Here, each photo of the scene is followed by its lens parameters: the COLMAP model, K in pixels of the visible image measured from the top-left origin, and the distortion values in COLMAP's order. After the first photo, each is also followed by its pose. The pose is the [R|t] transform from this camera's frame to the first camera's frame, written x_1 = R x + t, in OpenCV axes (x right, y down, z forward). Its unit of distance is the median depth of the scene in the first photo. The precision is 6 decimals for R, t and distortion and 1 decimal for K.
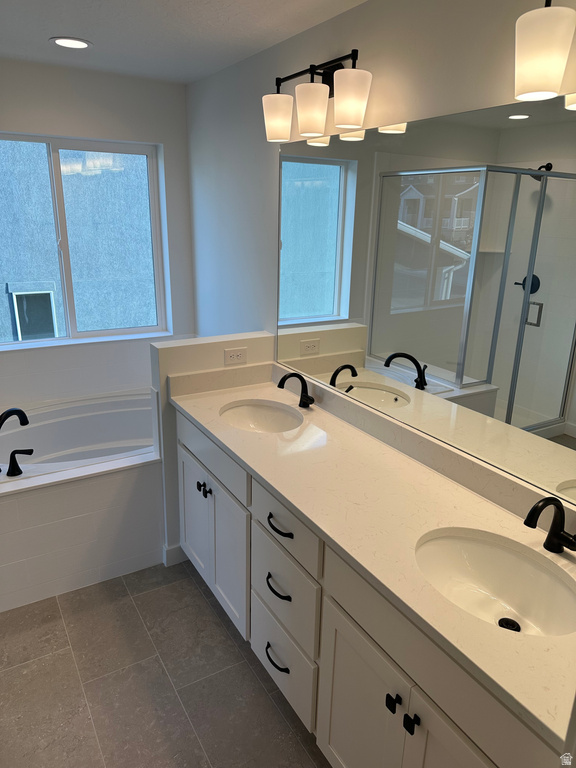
lens RADIAL K [[538.3, 0, 290.1], [0, 538.3, 385.1], [0, 0, 1]] dist [0.070220, -0.084517]
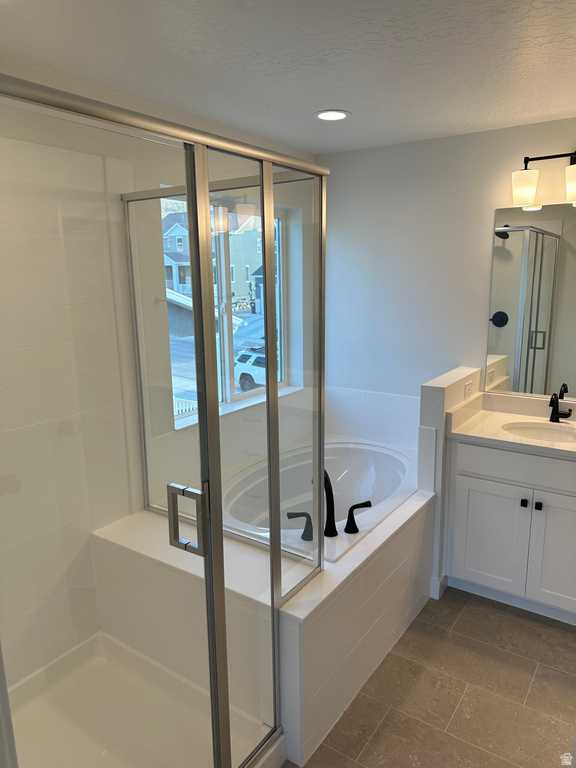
lens RADIAL K [[538.3, 0, 290.1], [0, 538.3, 385.1], [0, 0, 1]] dist [0.070220, -0.084517]
pose [[0.910518, -0.119332, 0.395874, -0.941503], [0.162983, 0.983509, -0.078396, -0.035783], [-0.379991, 0.135902, 0.914952, 0.113646]]
